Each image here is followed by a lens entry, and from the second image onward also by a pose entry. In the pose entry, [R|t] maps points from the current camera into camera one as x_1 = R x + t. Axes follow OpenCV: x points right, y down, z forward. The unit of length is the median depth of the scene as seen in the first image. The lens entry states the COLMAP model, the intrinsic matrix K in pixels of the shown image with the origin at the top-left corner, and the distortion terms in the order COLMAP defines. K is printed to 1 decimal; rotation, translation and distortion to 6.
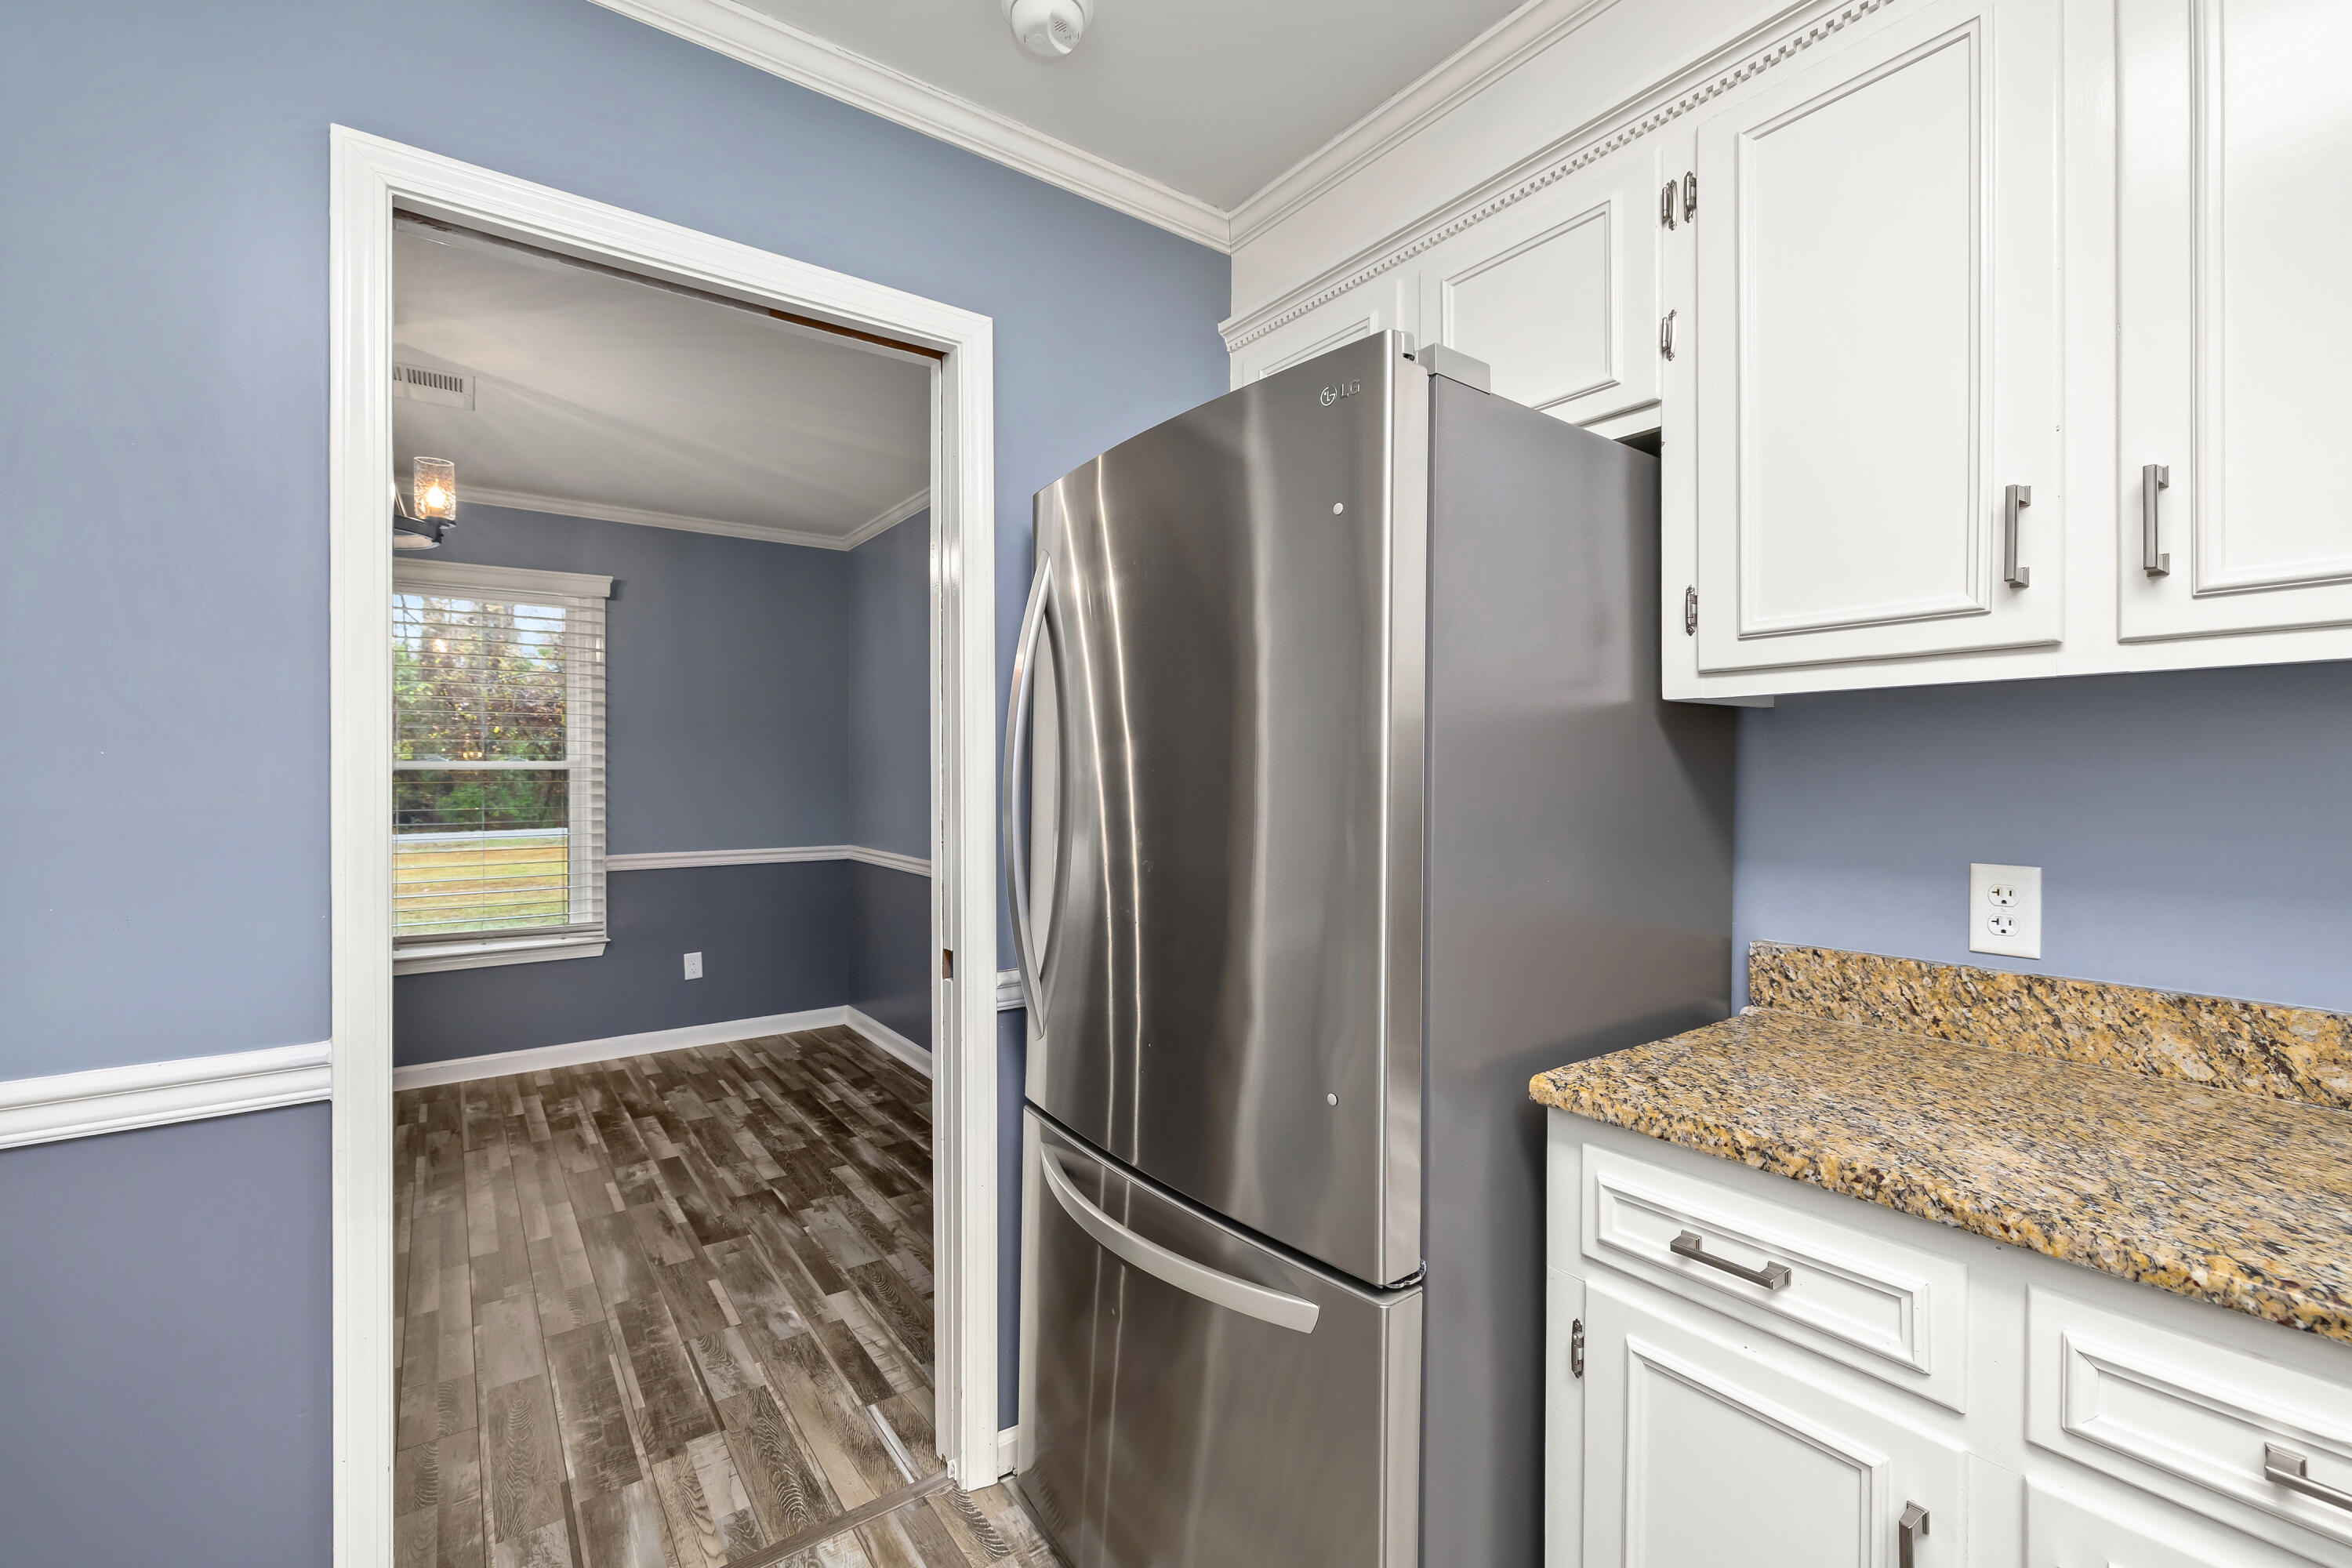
lens RADIAL K [[1020.2, 0, 1136.9], [0, 1020.2, 777.3], [0, 0, 1]] dist [0.001247, -0.000204]
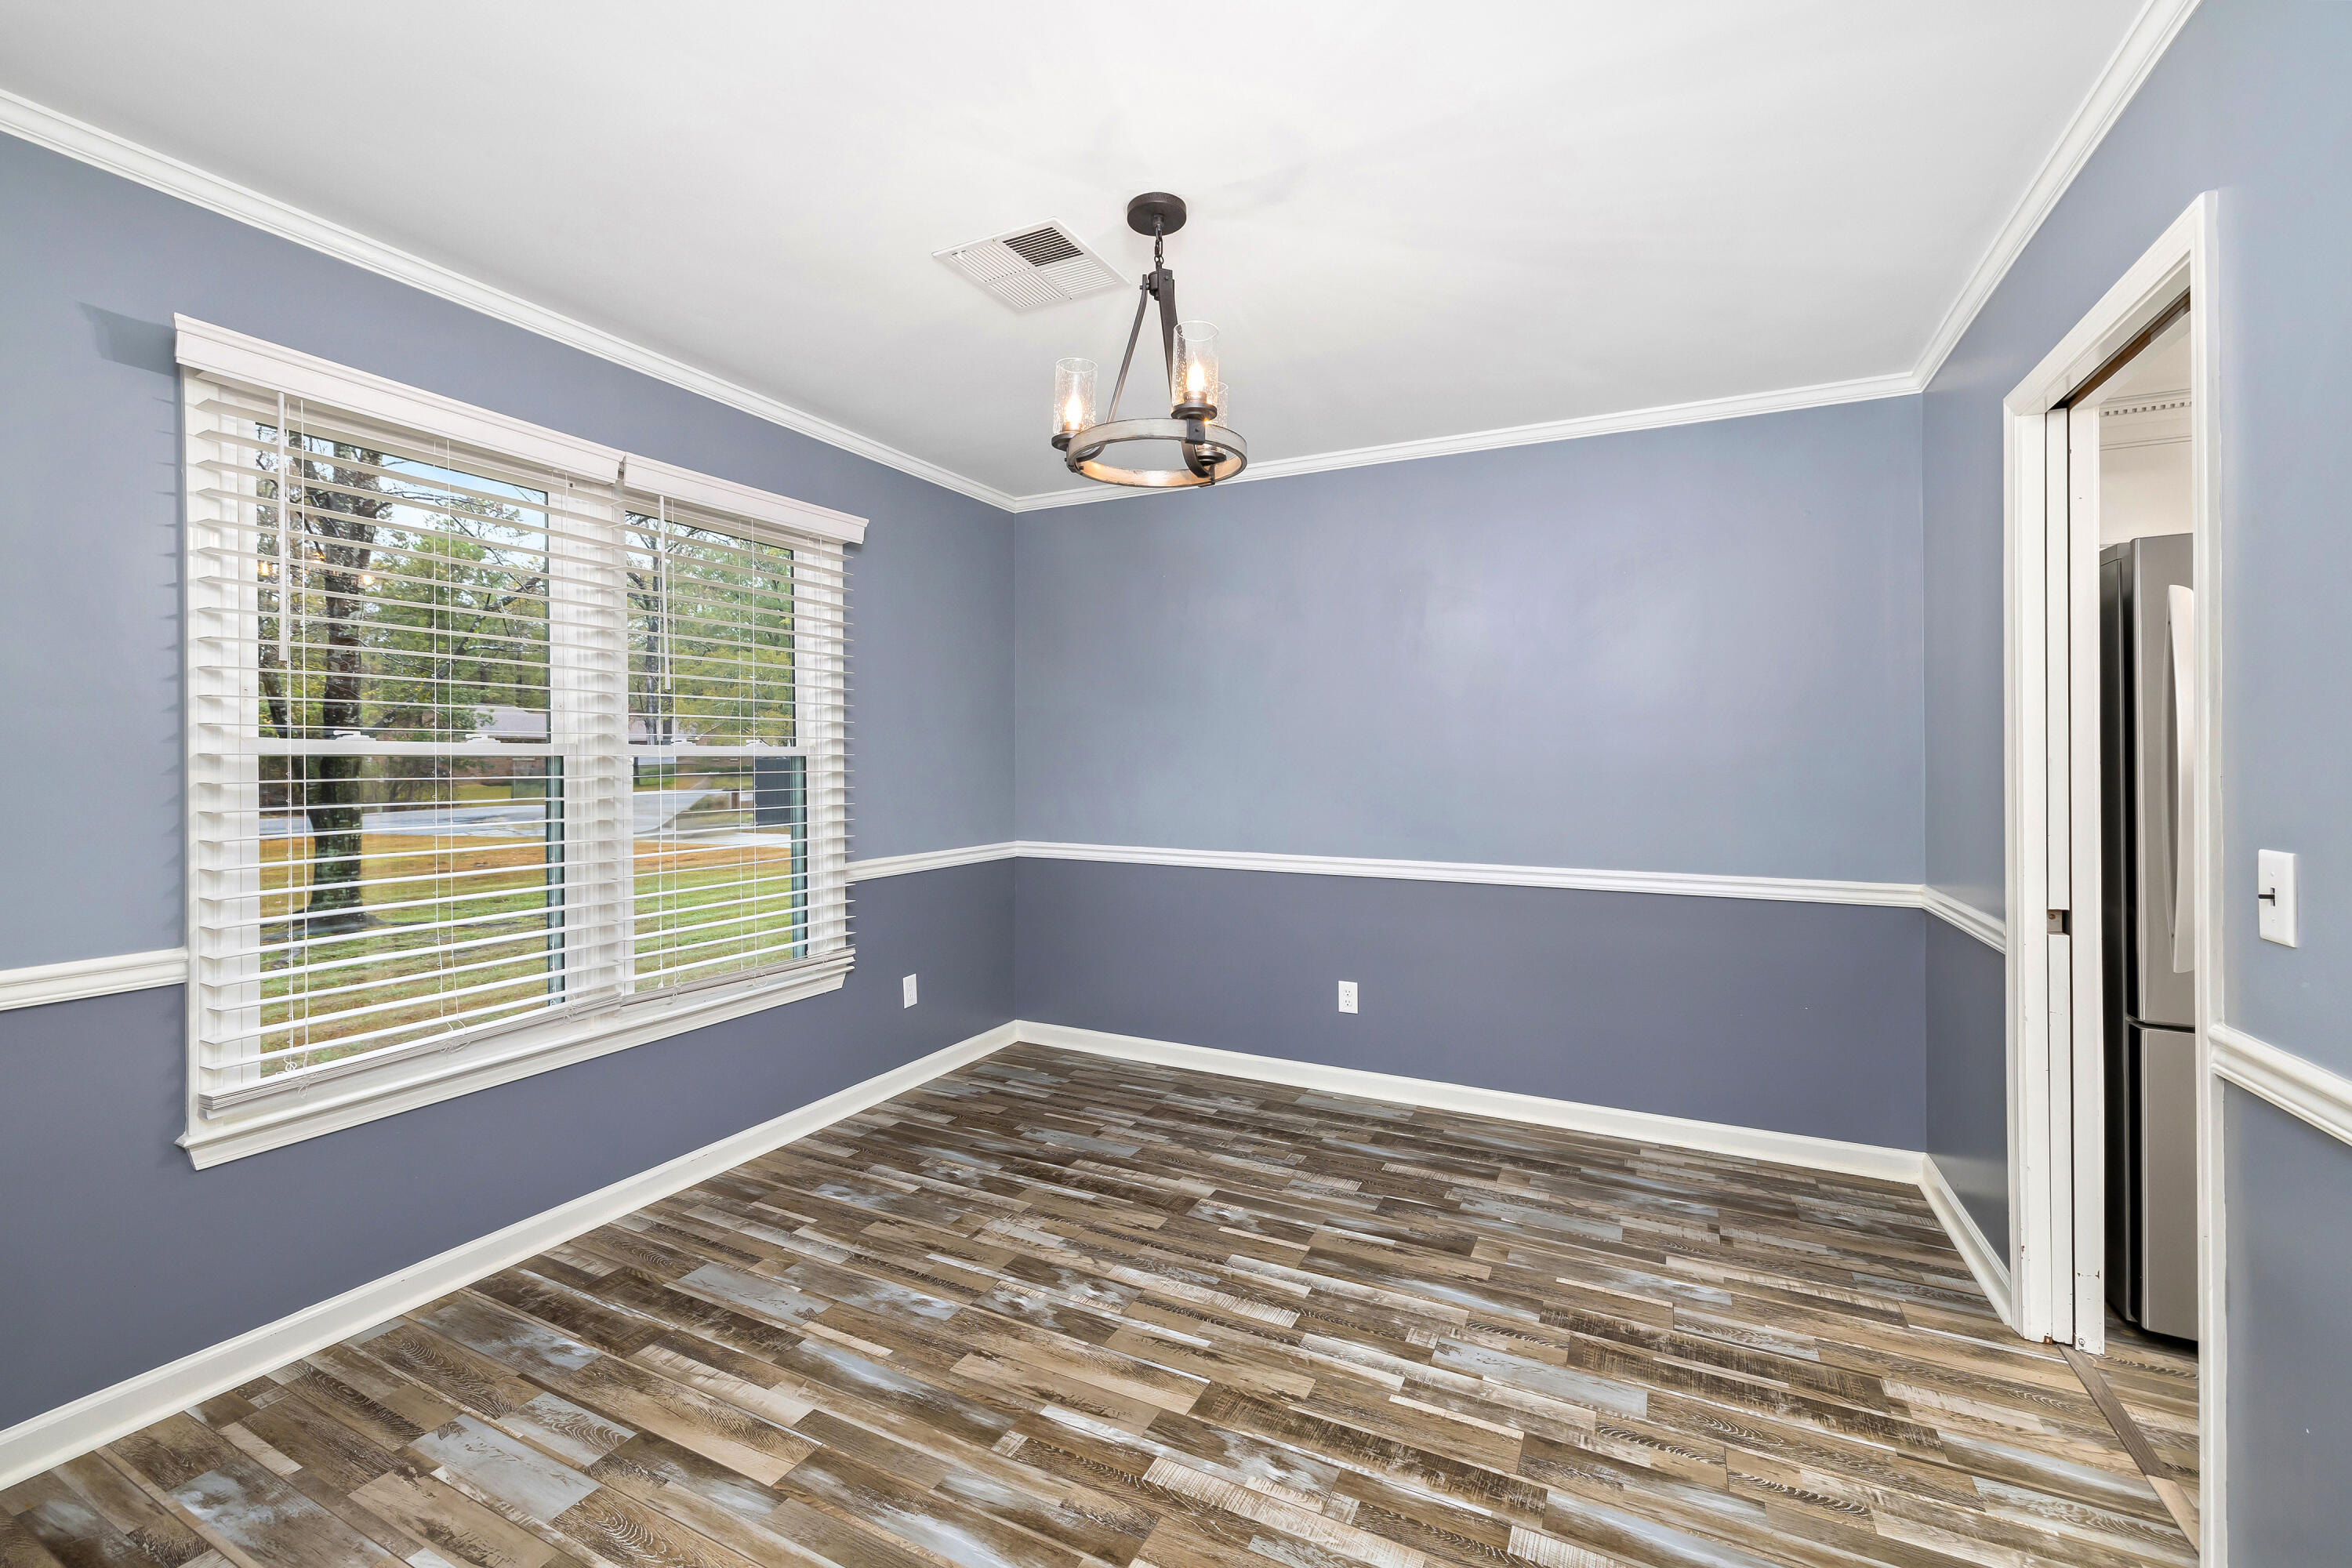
lens RADIAL K [[1020.2, 0, 1121.8], [0, 1020.2, 762.0], [0, 0, 1]] dist [0.001247, -0.000204]
pose [[0.887383, -0.000865, 0.461033, -1.027826], [0.002257, 0.999994, -0.002467, -0.001658], [-0.461028, 0.003230, 0.887380, 0.267863]]
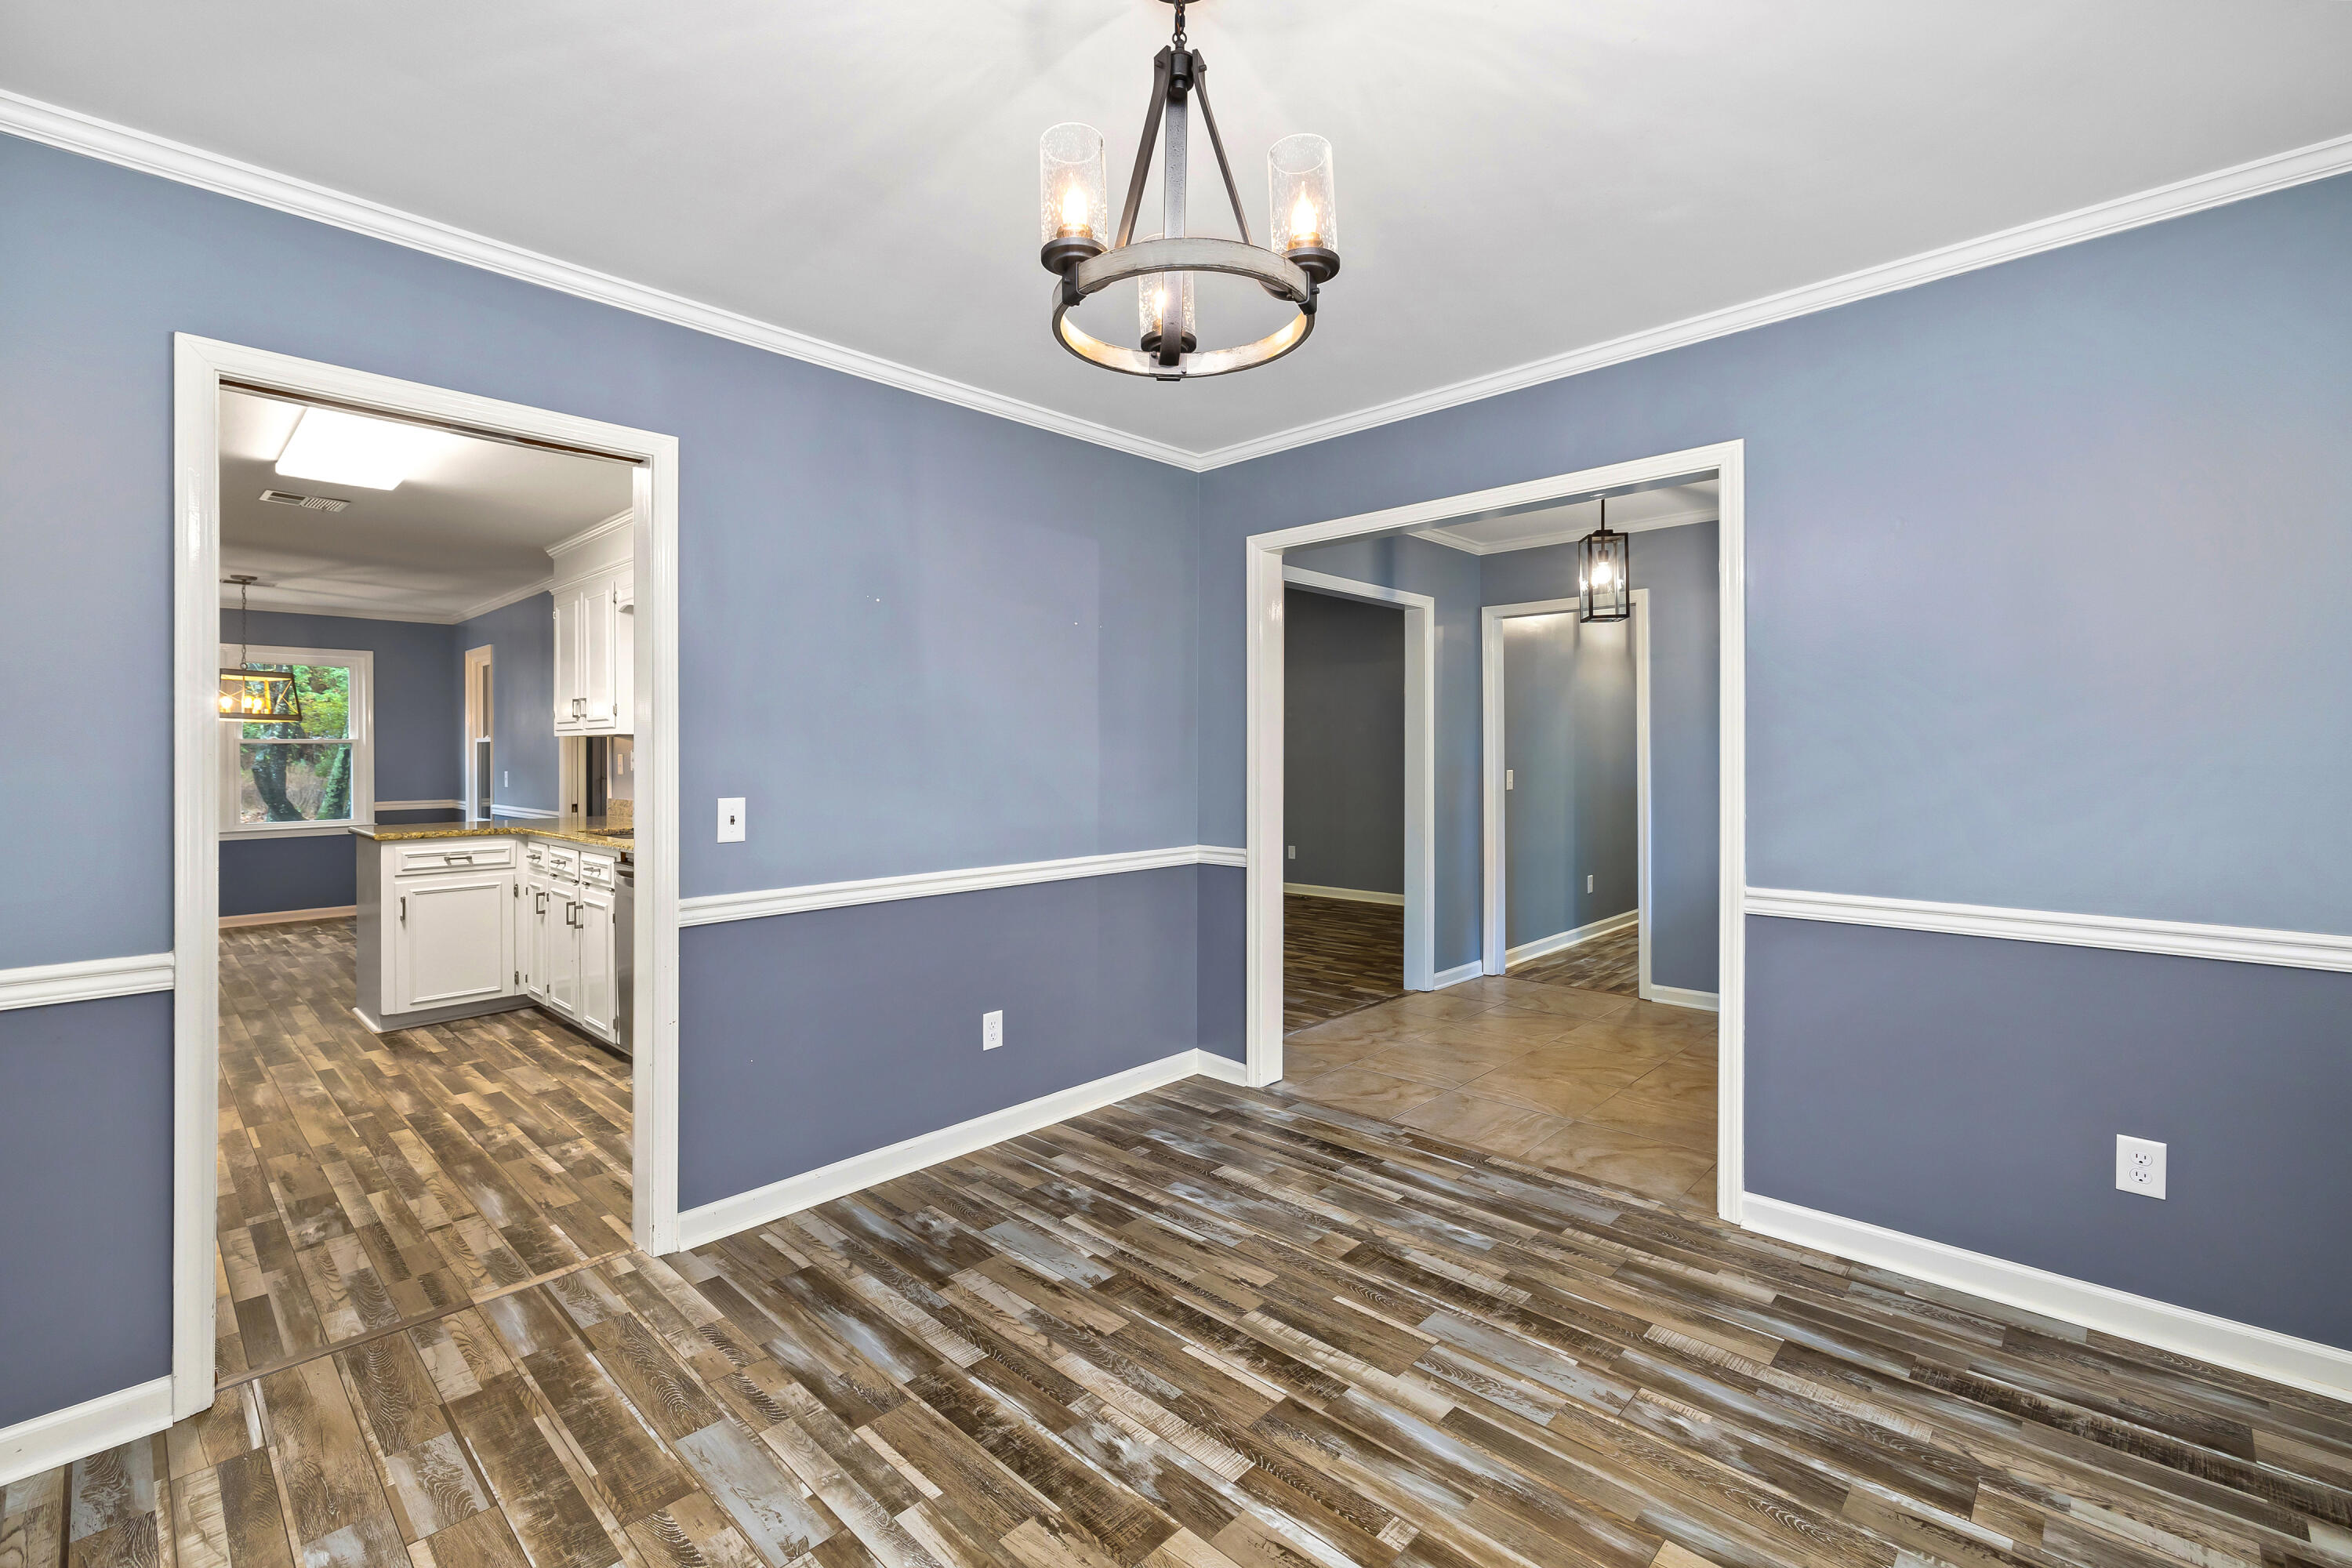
lens RADIAL K [[1020.2, 0, 1130.1], [0, 1020.2, 752.3], [0, 0, 1]] dist [0.001247, -0.000204]
pose [[-0.981249, 0.003310, -0.192715, -0.561442], [0.002703, 0.999991, 0.003410, 0.001319], [0.192724, 0.002825, -0.981249, 1.352017]]
